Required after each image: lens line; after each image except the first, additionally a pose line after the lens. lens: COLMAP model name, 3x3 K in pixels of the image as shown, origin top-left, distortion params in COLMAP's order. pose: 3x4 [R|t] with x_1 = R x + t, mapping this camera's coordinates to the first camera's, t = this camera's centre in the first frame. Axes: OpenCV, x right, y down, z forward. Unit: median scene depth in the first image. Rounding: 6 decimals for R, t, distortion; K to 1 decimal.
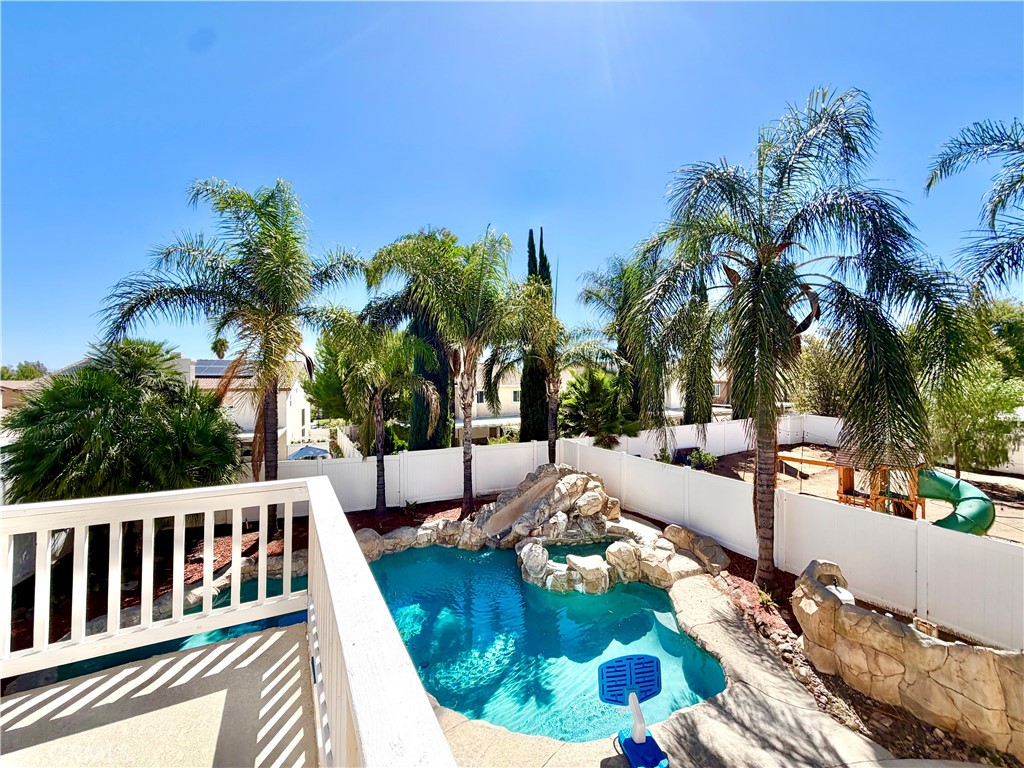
lens RADIAL K [[408.4, 0, 508.8], [0, 408.4, 384.5], [0, 0, 1]] dist [-0.001737, -0.000010]
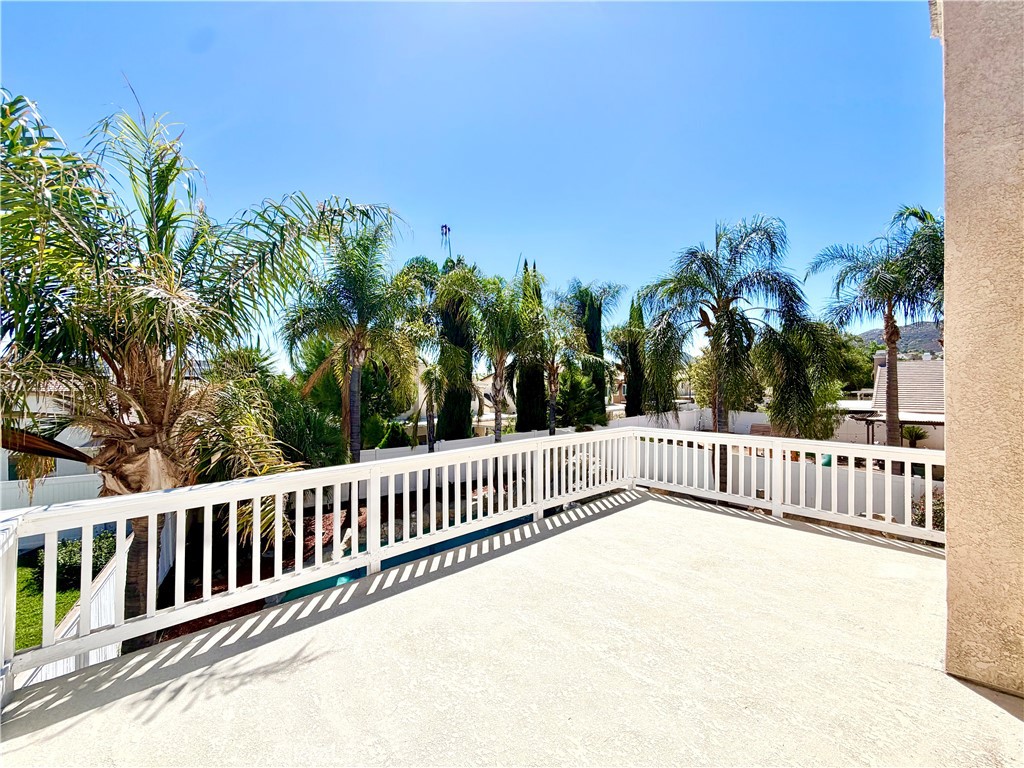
lens RADIAL K [[384.5, 0, 511.3], [0, 384.5, 388.5], [0, 0, 1]] dist [-0.041860, -0.000007]
pose [[0.982326, -0.006439, 0.187065, -0.488249], [0.005439, 0.999968, 0.005859, -0.000530], [-0.187097, -0.004738, 0.982330, -0.310501]]
